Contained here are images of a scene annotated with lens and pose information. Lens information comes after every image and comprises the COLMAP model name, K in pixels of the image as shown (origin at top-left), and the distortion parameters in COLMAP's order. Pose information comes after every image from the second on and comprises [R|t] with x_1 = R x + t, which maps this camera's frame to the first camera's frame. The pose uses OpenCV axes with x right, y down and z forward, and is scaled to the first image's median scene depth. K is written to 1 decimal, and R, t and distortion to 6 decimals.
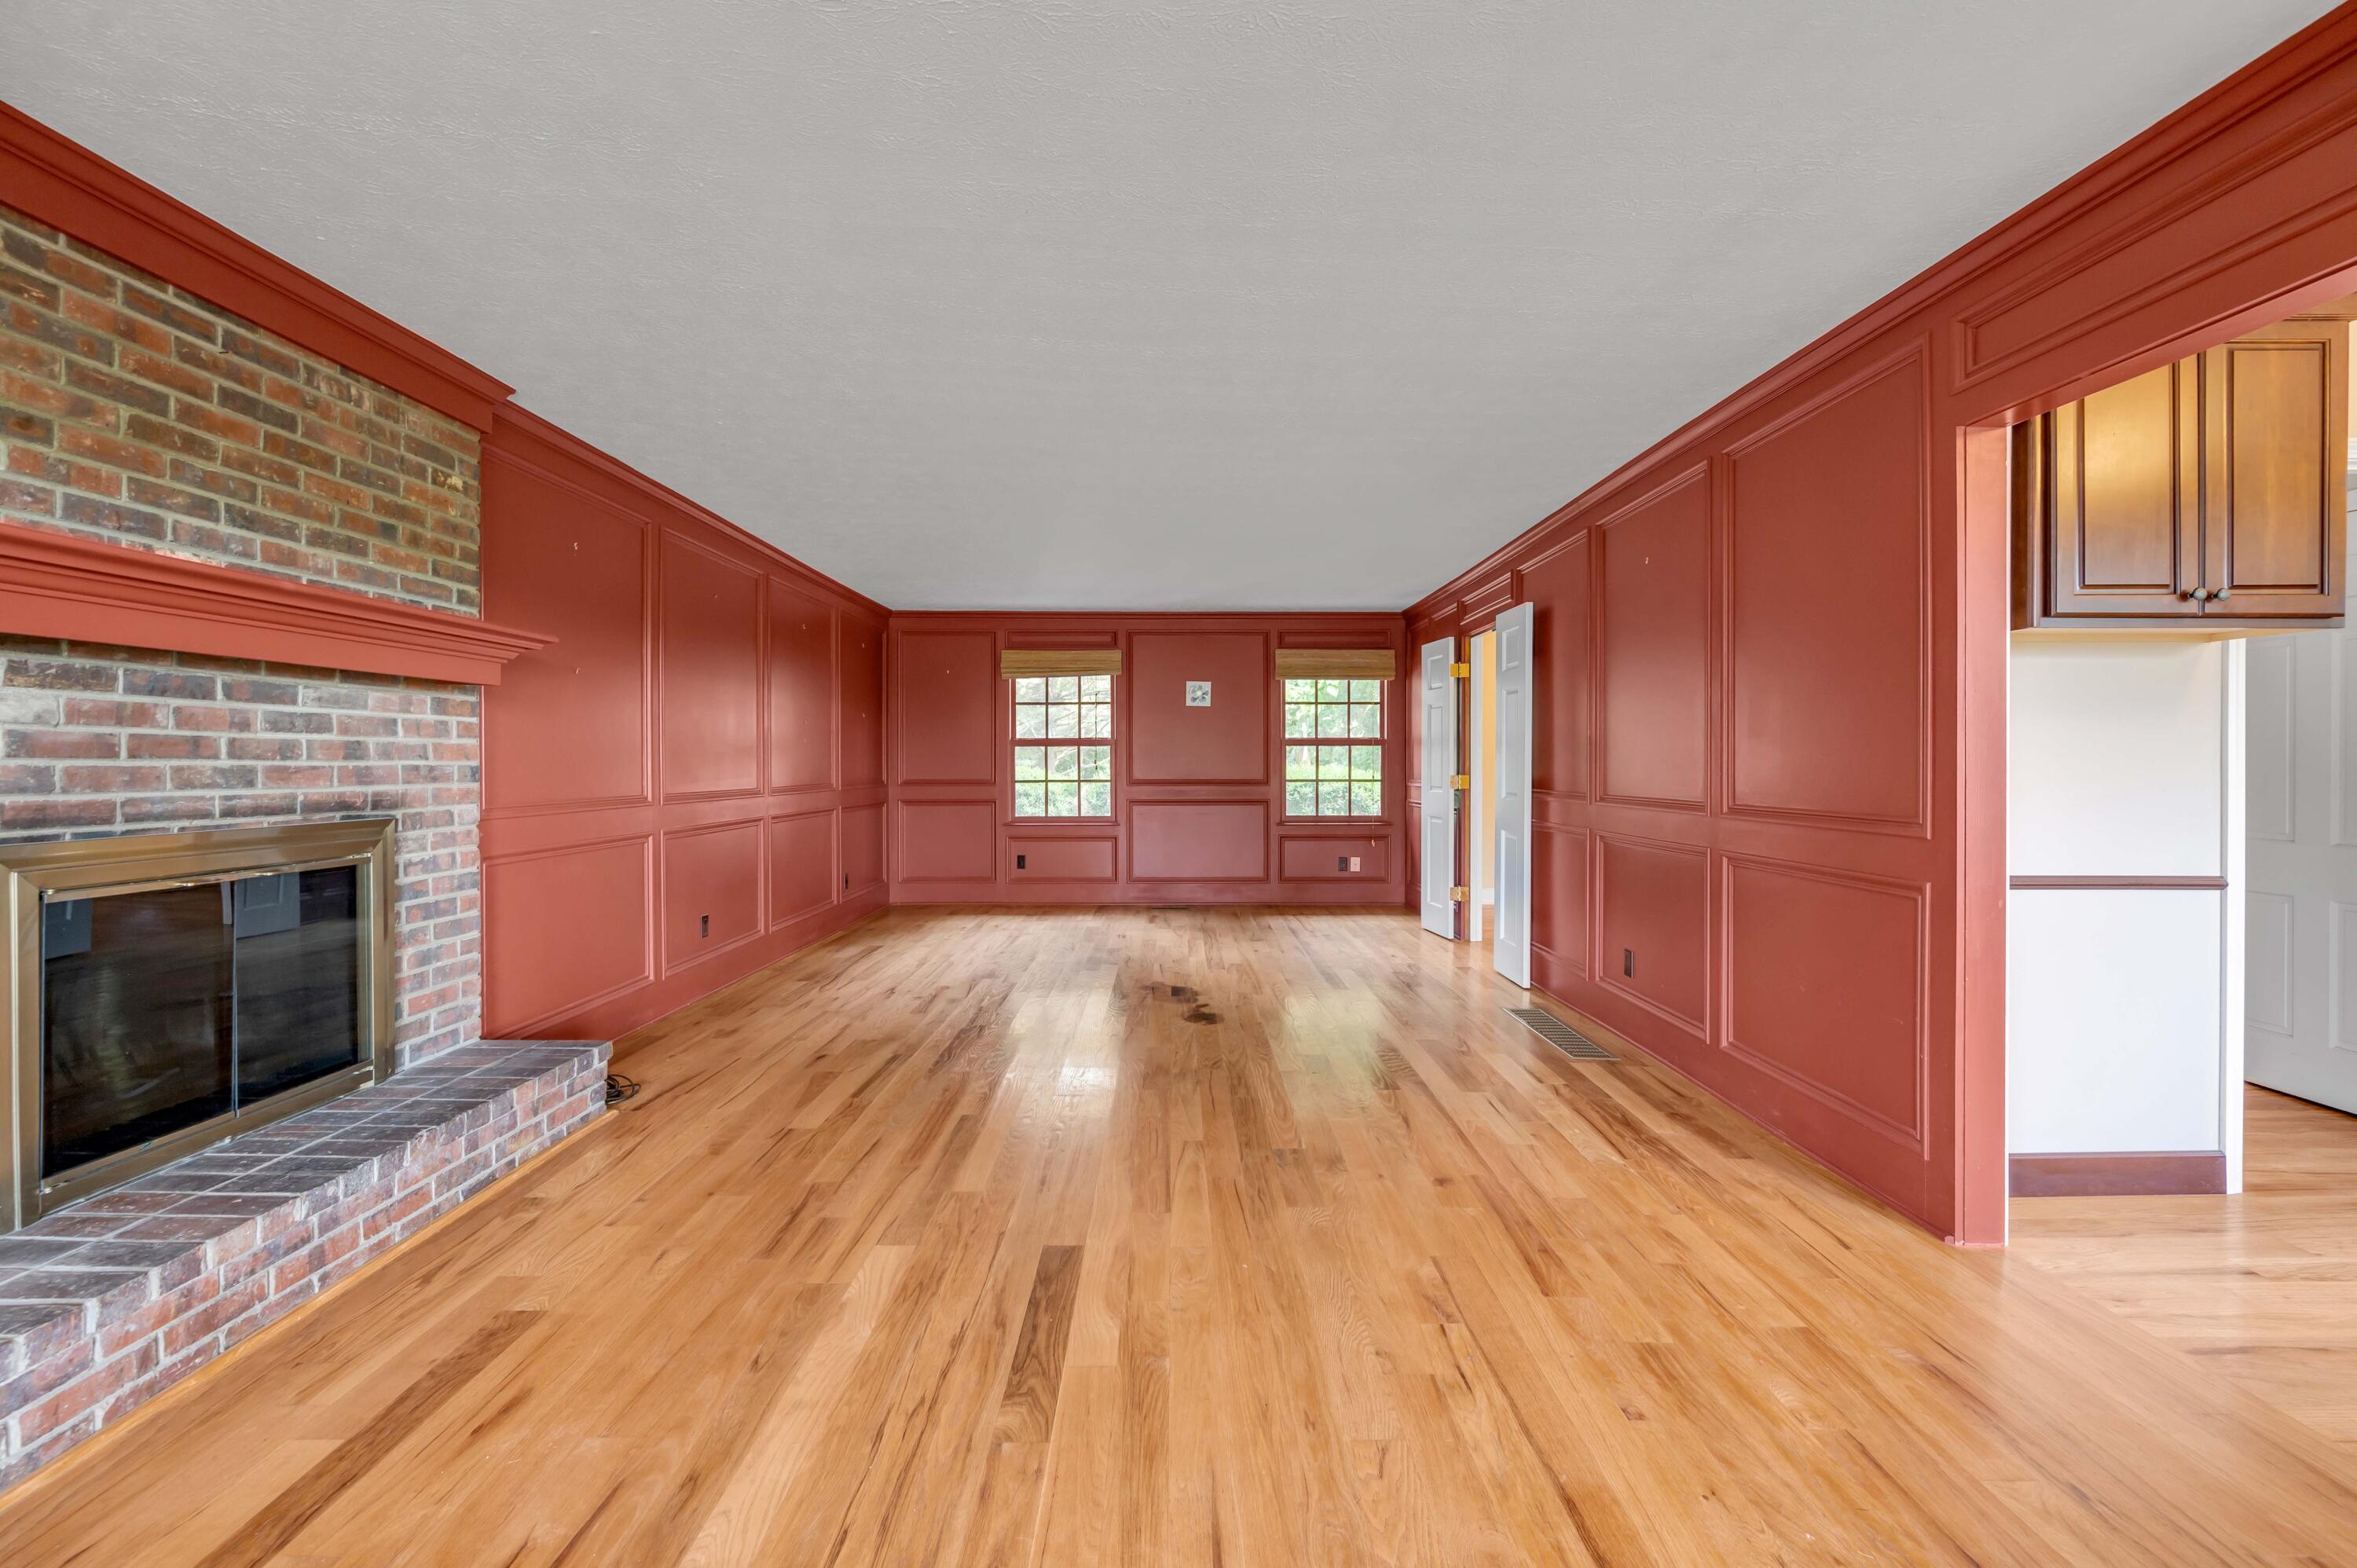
lens RADIAL K [[985.0, 0, 1179.3], [0, 985.0, 776.0], [0, 0, 1]] dist [-0.002050, -0.000768]
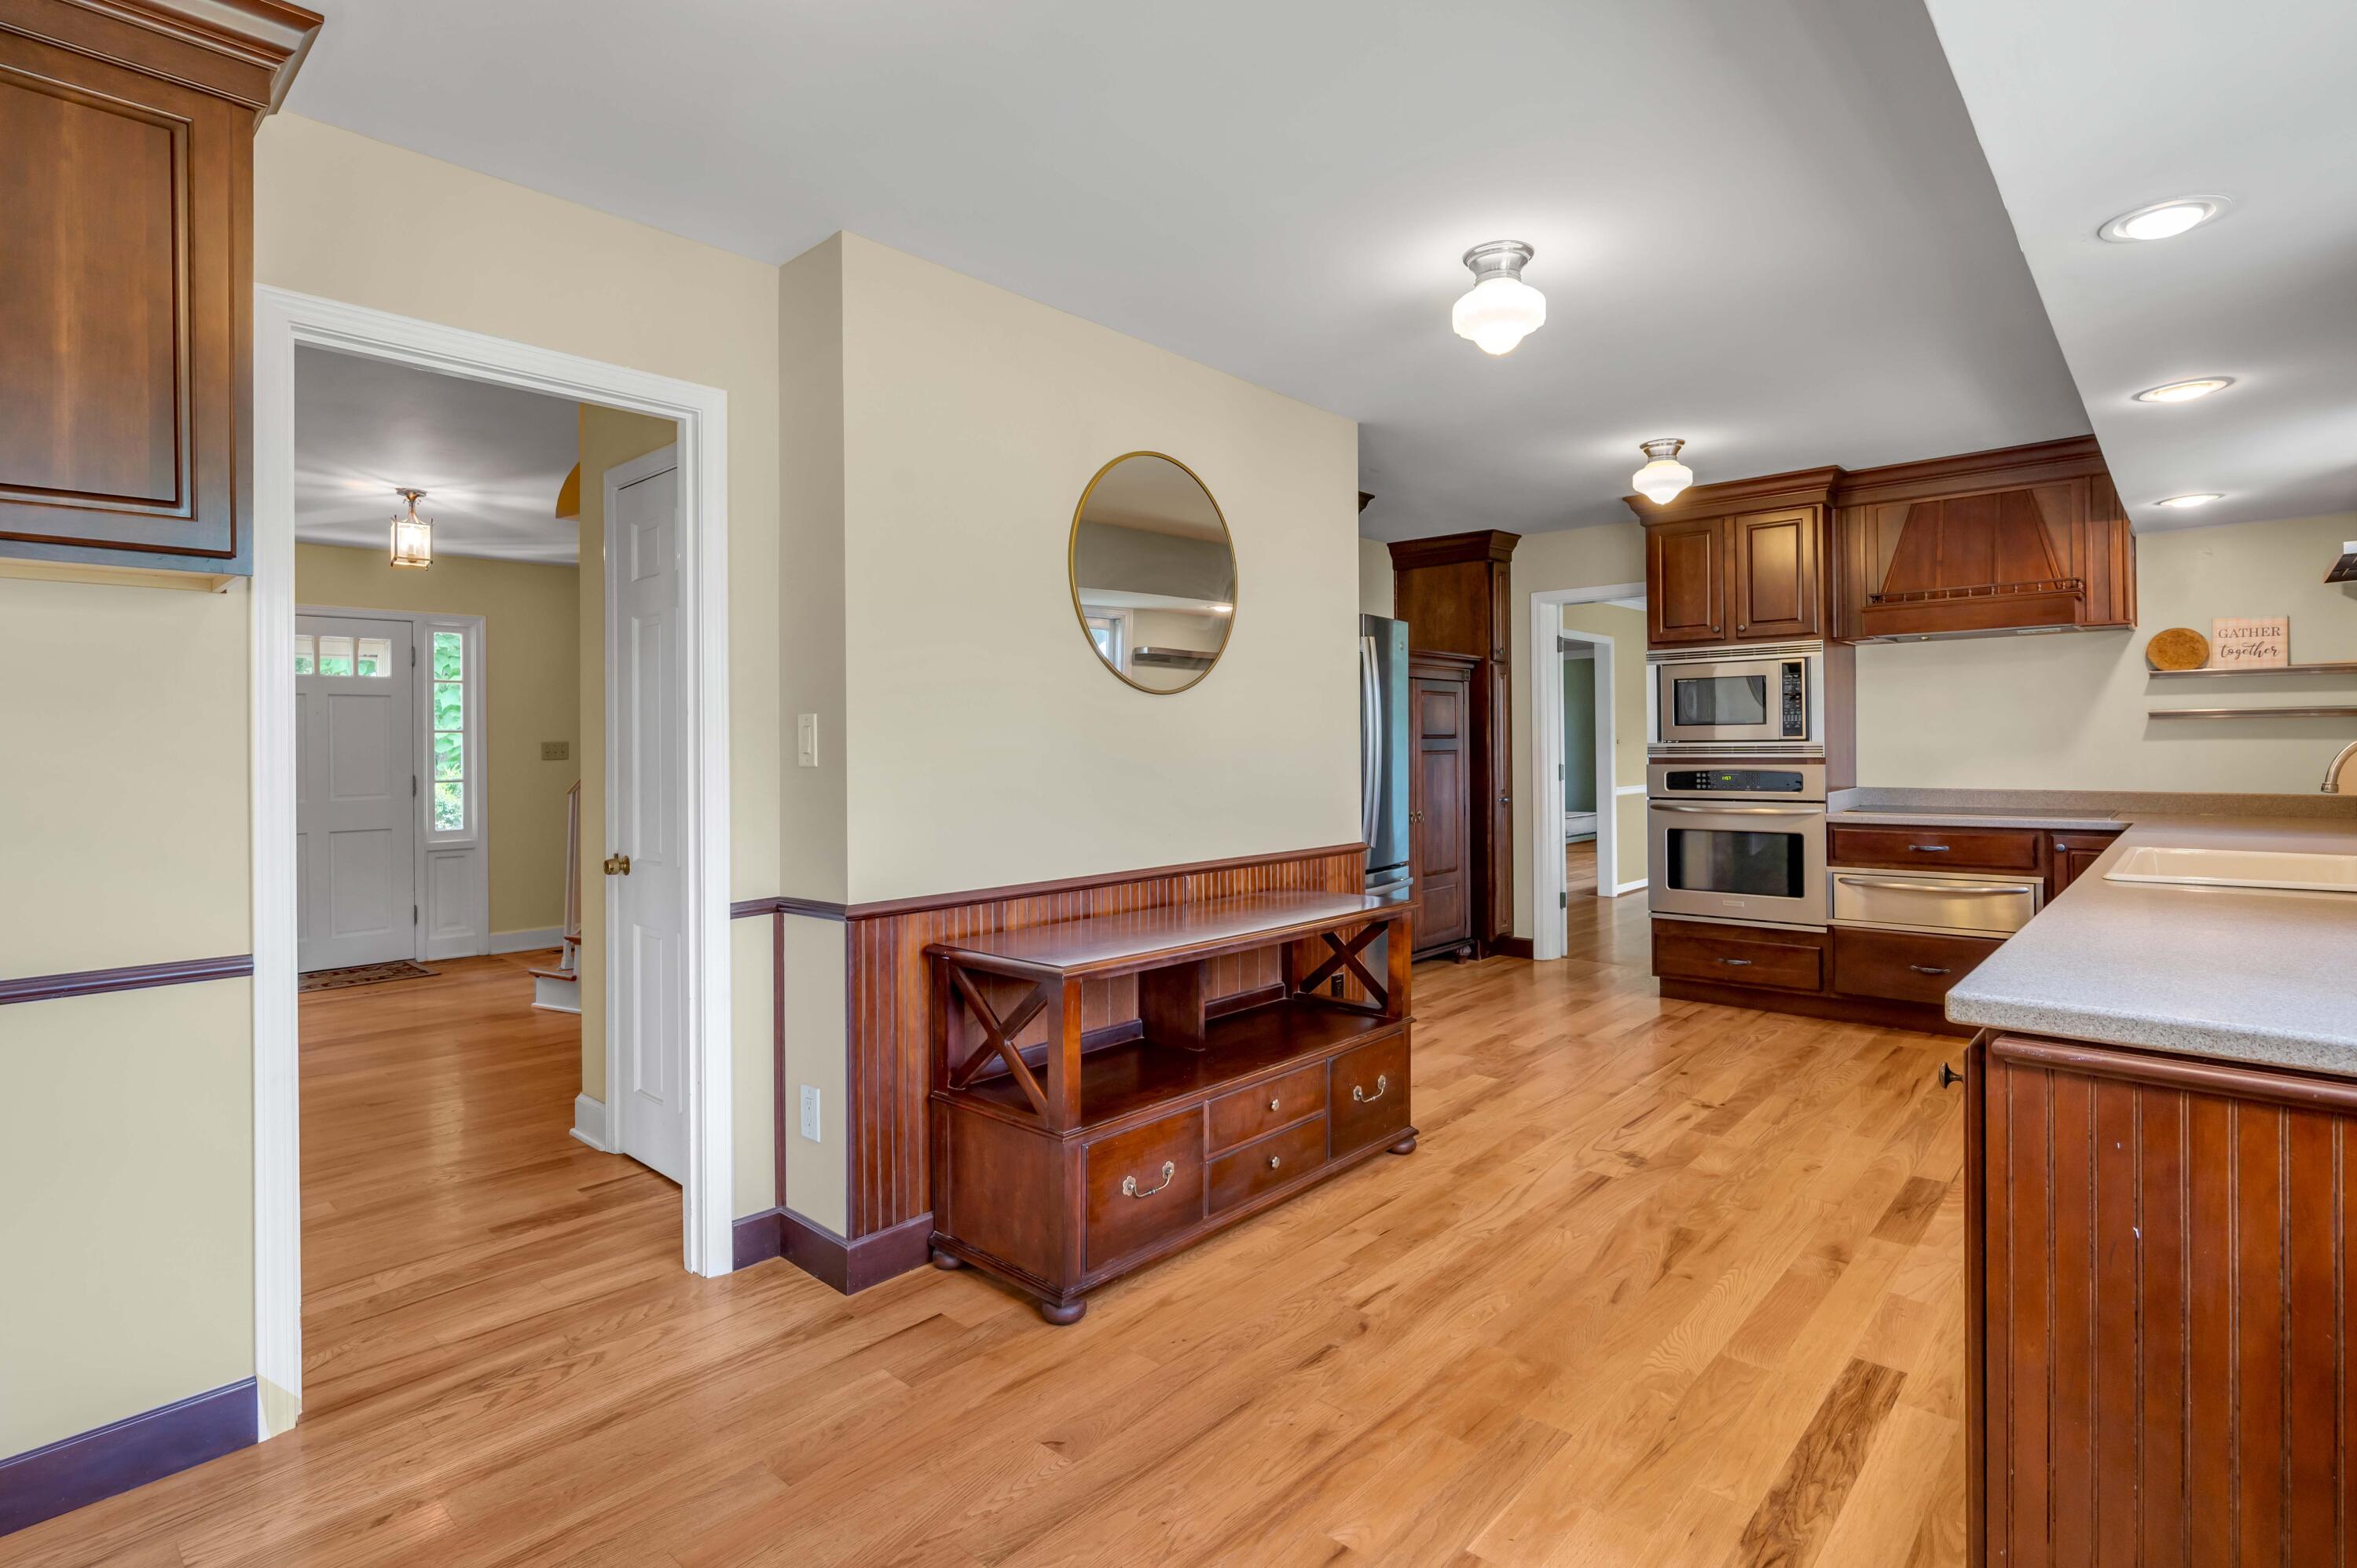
lens RADIAL K [[1145.7, 0, 1189.4], [0, 1145.7, 745.8], [0, 0, 1]] dist [-0.003721, -0.000678]
pose [[0.670681, -0.000695, 0.741745, 0.911608], [0.013603, 0.999843, -0.011363, -0.019322], [-0.741621, 0.017711, 0.670585, 0.026015]]
